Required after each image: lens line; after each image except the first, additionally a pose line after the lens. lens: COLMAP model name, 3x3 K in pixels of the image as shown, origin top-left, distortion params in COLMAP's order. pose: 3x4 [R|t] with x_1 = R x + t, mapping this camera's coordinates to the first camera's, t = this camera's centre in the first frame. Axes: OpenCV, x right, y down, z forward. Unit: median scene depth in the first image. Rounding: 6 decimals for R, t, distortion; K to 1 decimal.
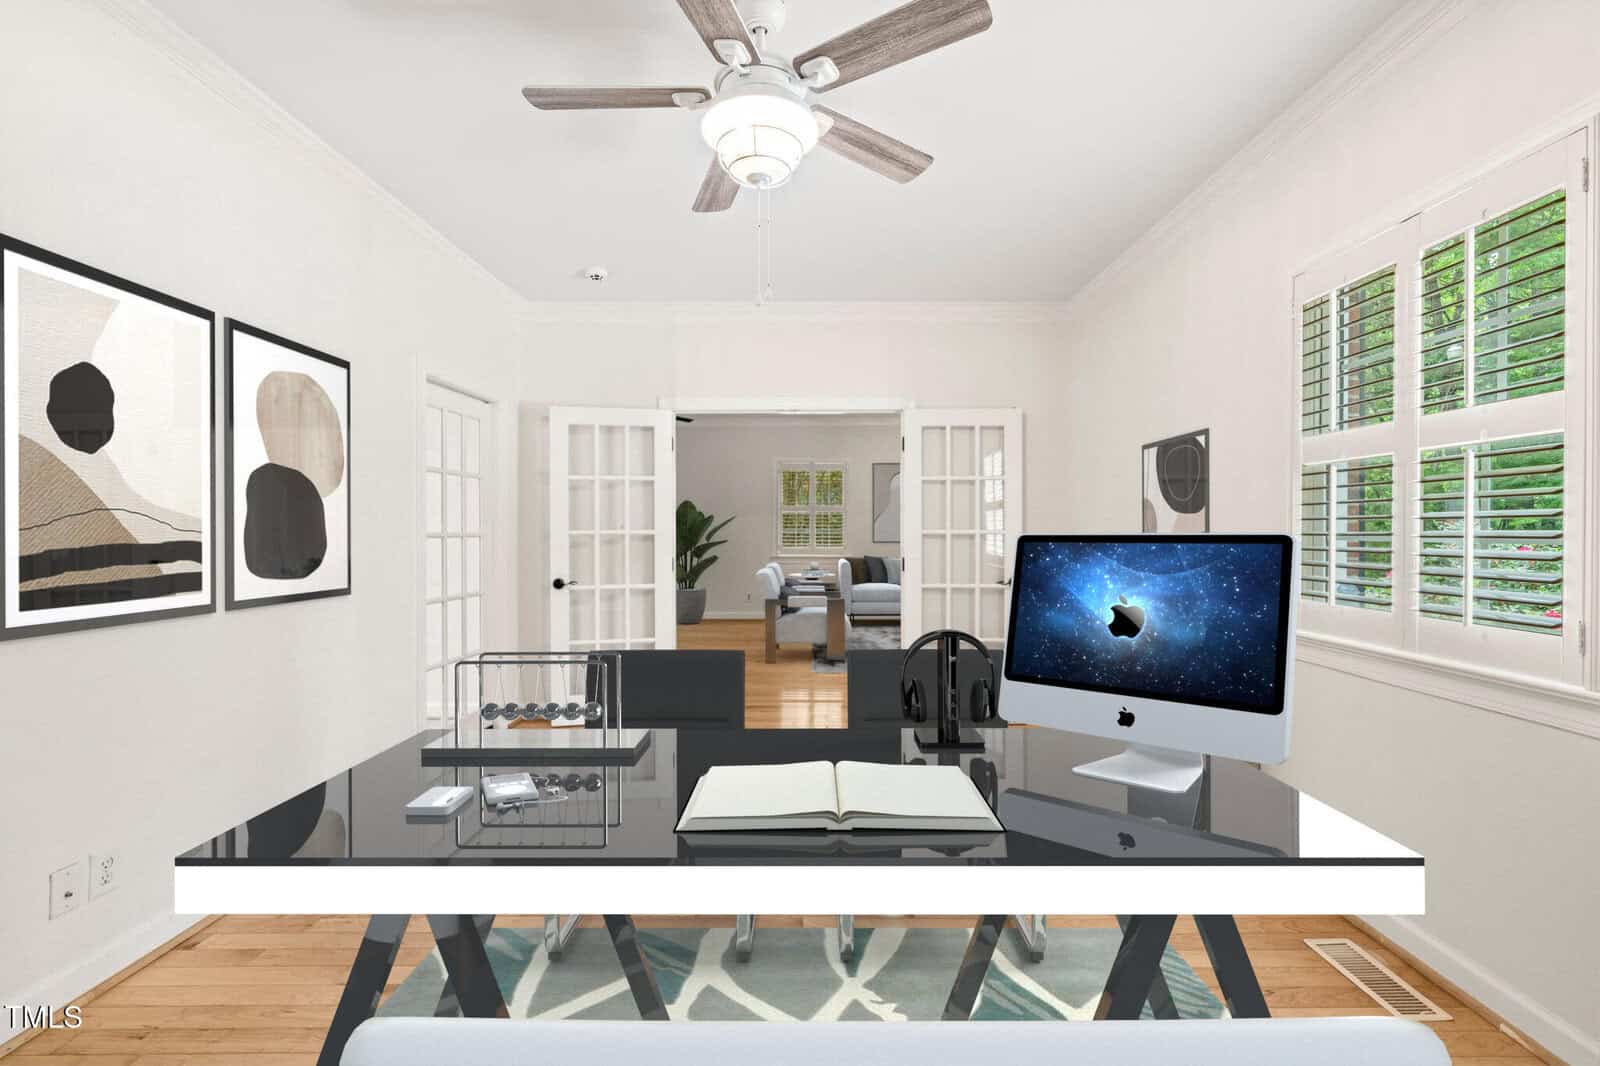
lens RADIAL K [[659.3, 0, 800.1], [0, 659.3, 530.7], [0, 0, 1]] dist [0.001472, 0.000200]
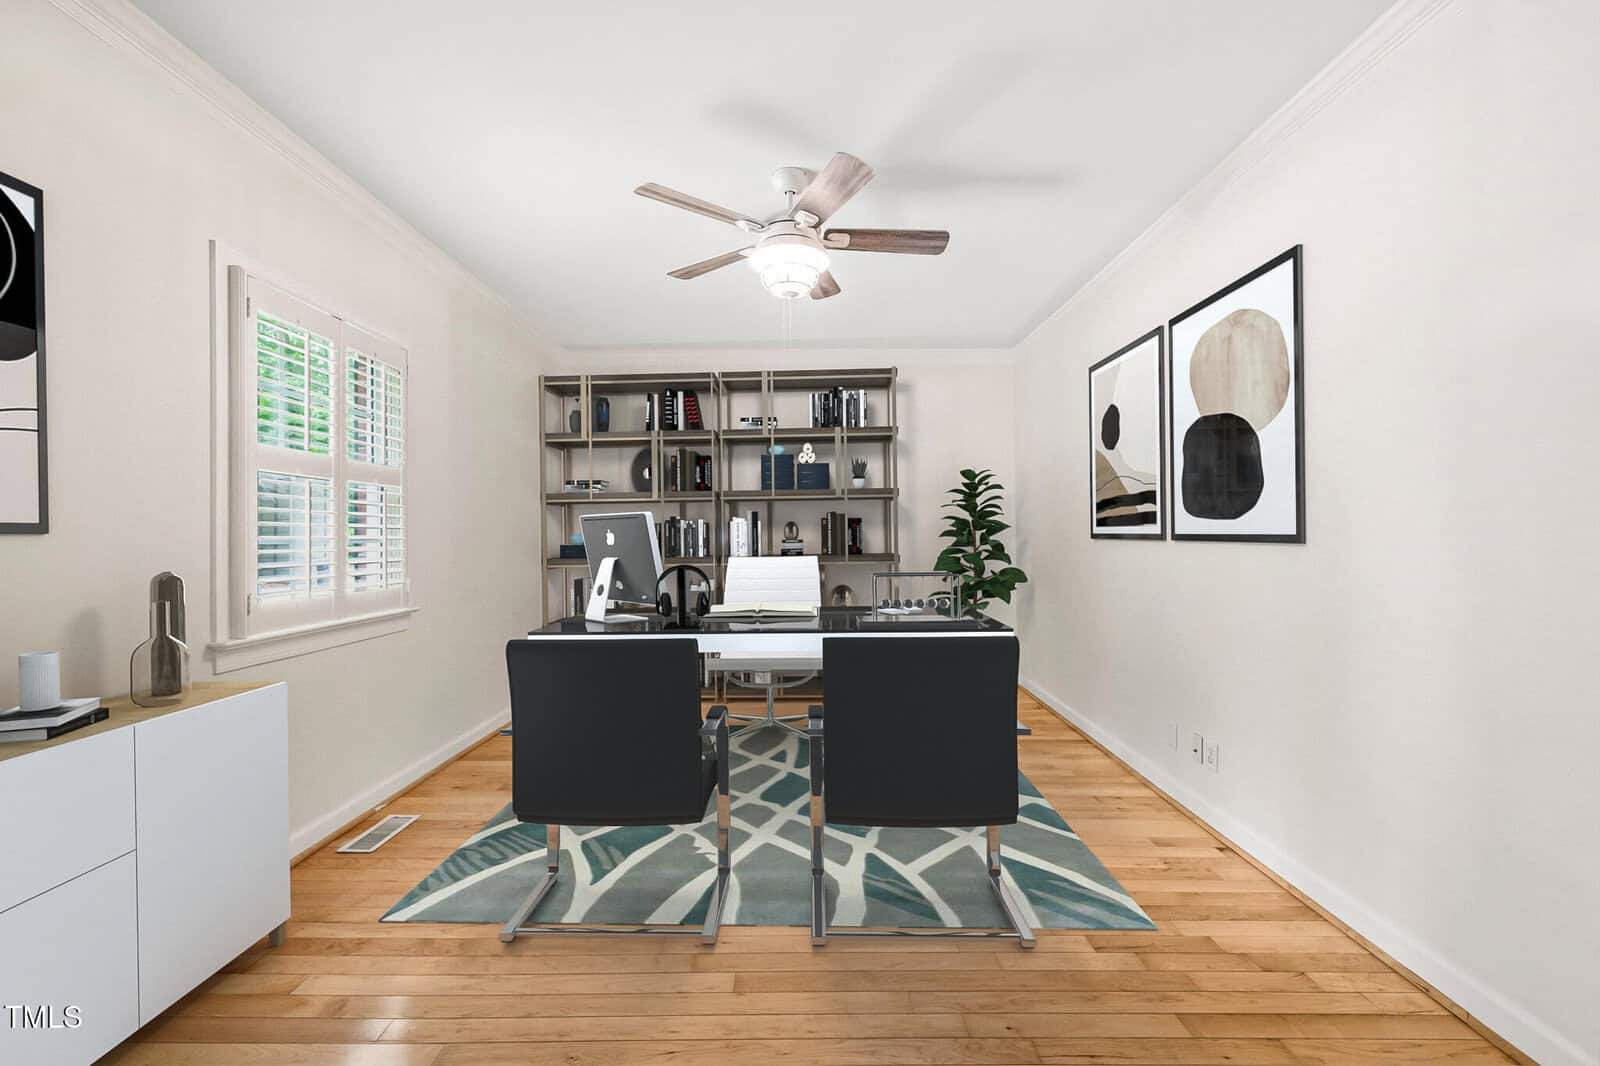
lens RADIAL K [[659.3, 0, 801.9], [0, 659.3, 540.6], [0, 0, 1]] dist [0.001472, 0.000200]
pose [[-0.999755, 0.009451, 0.020008, -0.139496], [0.009428, 0.999955, -0.001220, 0.109361], [-0.020019, -0.001032, -0.999799, 2.218745]]
